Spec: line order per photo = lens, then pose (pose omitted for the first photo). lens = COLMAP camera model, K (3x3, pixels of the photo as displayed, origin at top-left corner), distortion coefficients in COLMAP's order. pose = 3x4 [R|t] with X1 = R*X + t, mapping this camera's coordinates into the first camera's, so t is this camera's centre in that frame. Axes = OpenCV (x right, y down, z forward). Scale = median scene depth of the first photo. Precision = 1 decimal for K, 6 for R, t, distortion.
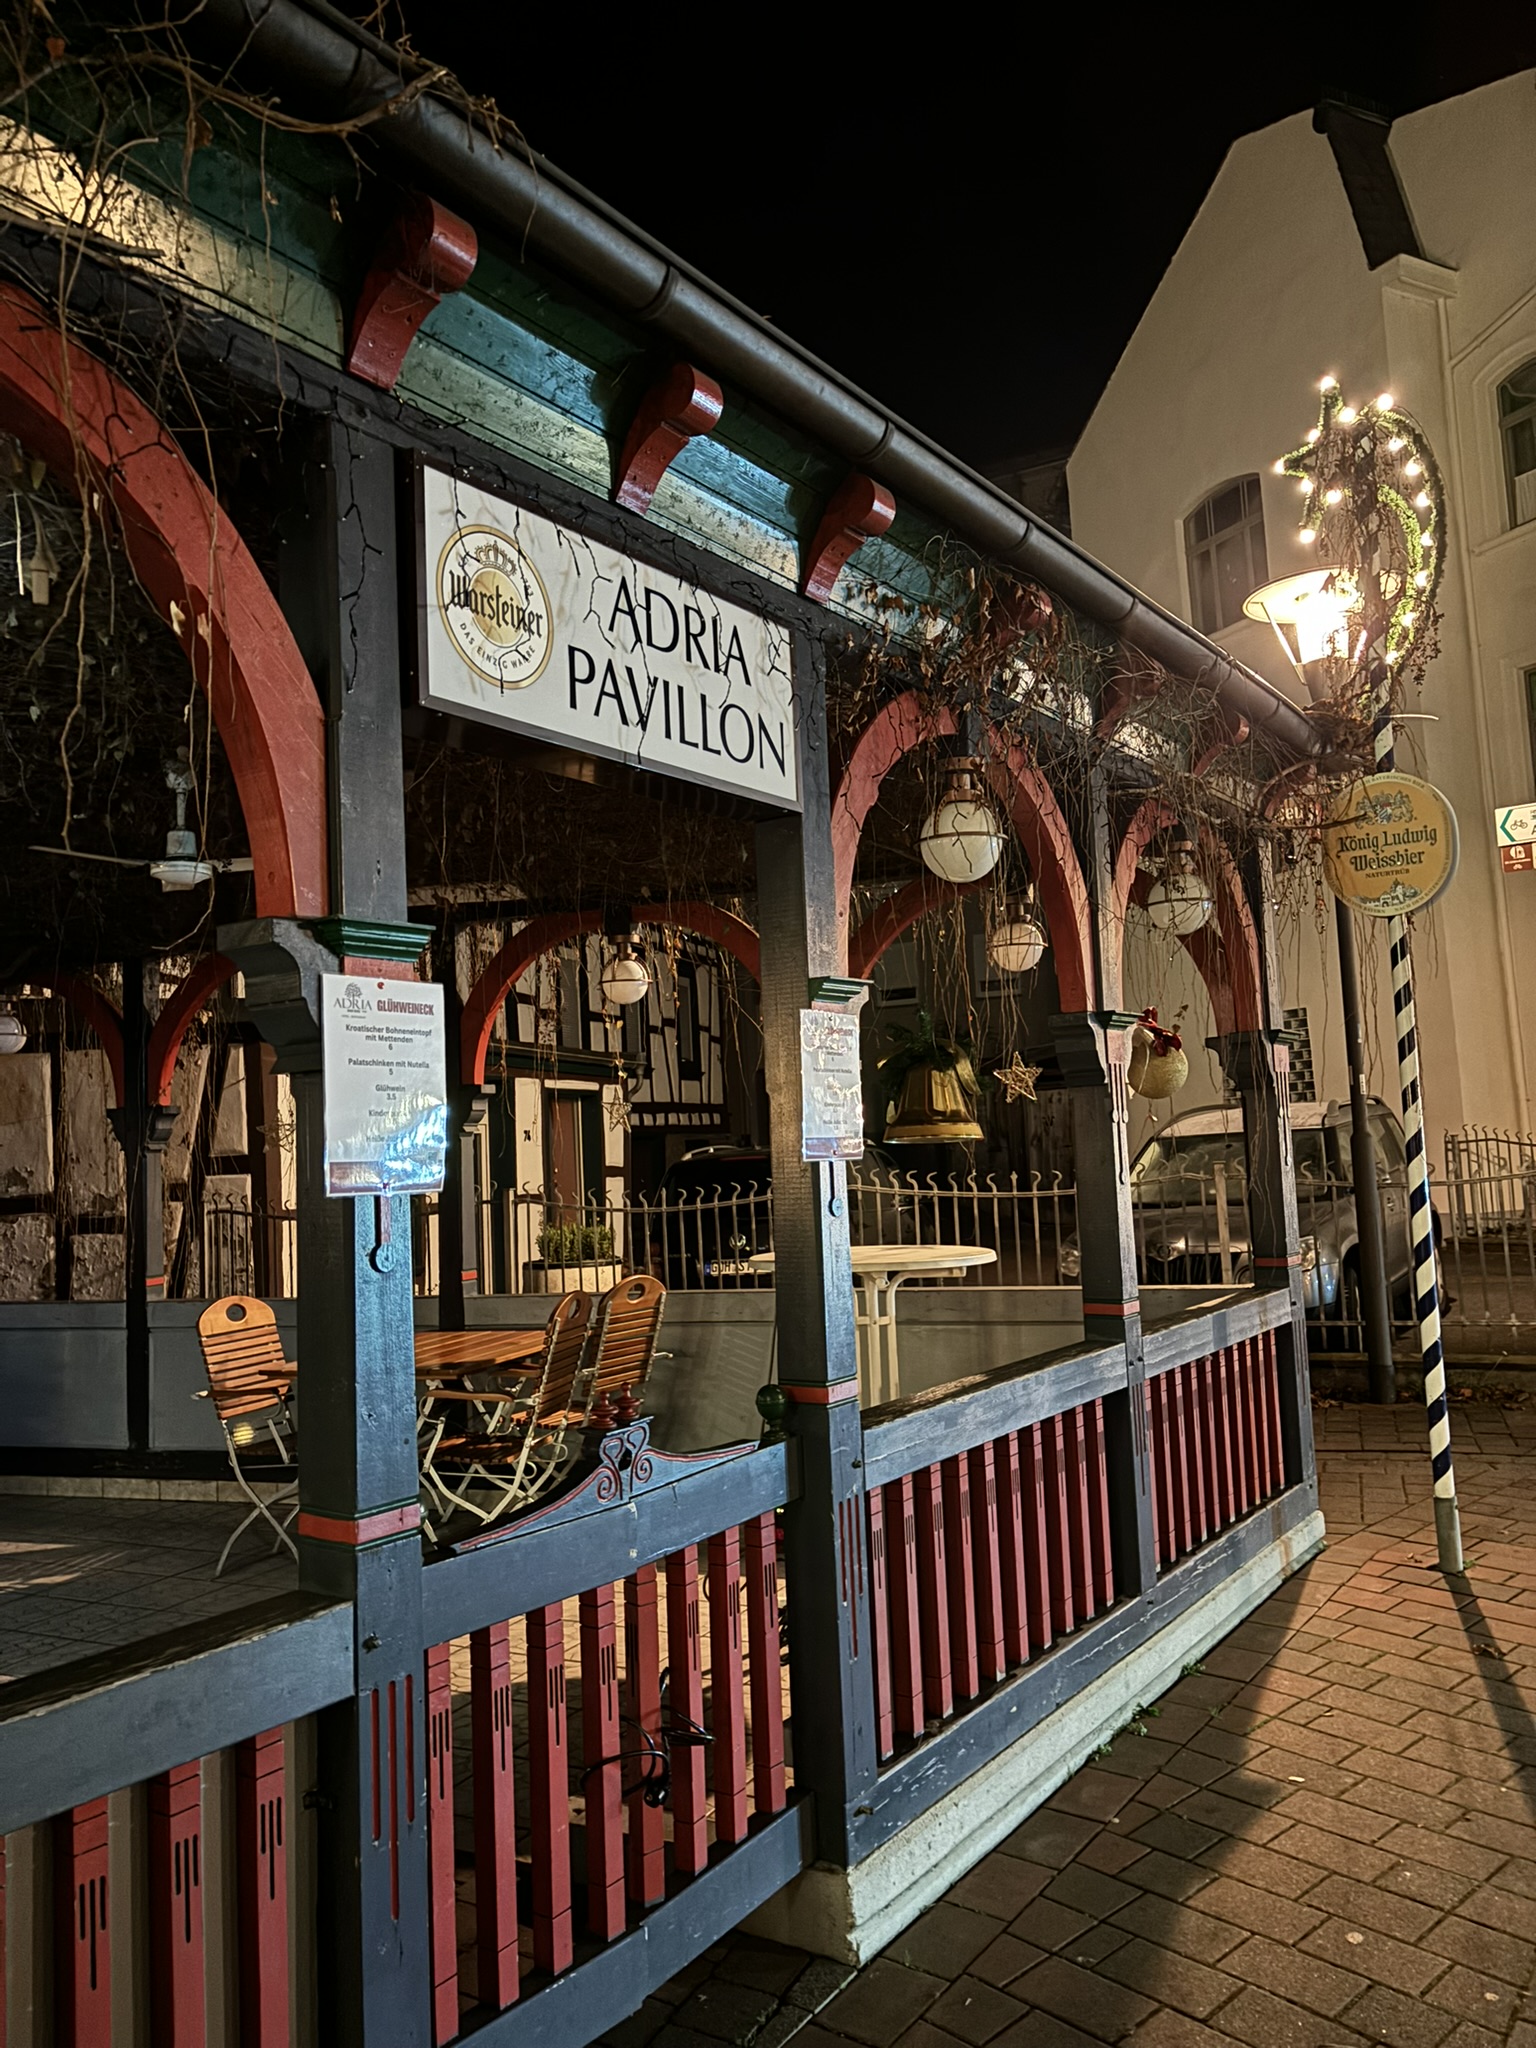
lens RADIAL K [[1562.4, 0, 821.6], [0, 1562.4, 1035.0], [0, 0, 1]] dist [0.001245, -0.000764]
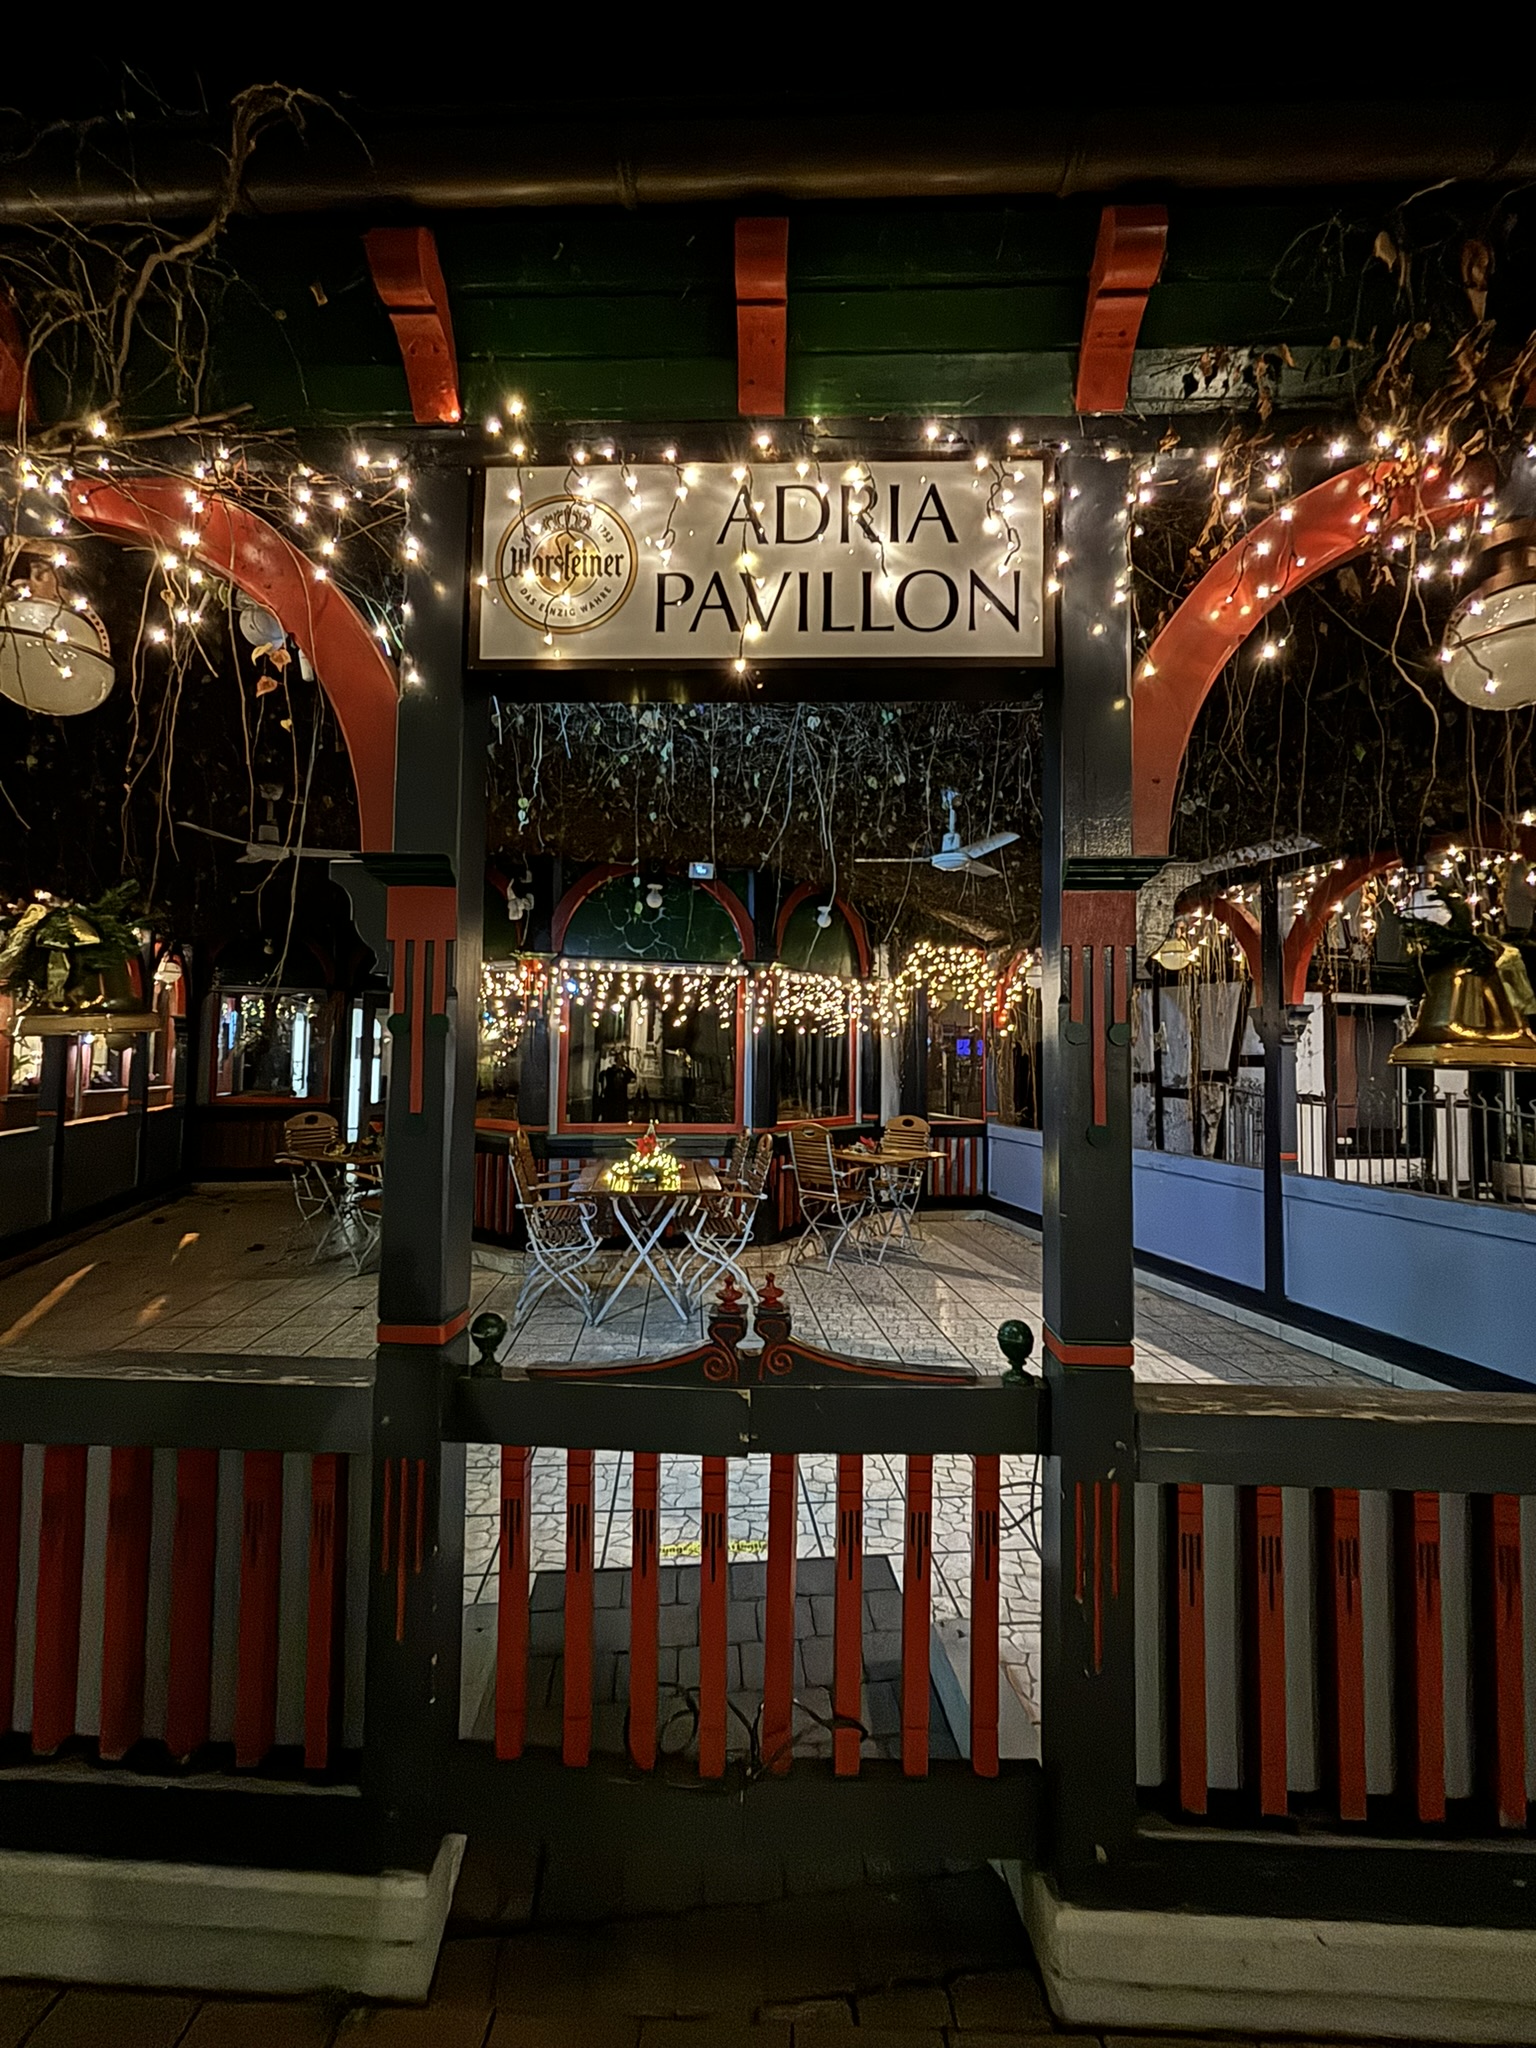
lens RADIAL K [[842.2, 0, 768.0], [0, 842.2, 1024.0], [0, 0, 1]] dist [-0.001526, -0.000070]
pose [[0.500137, 0.019127, -0.865735, 0.144657], [0.020301, 0.999222, 0.033805, 0.015648], [0.865708, -0.034483, 0.499360, 0.290886]]
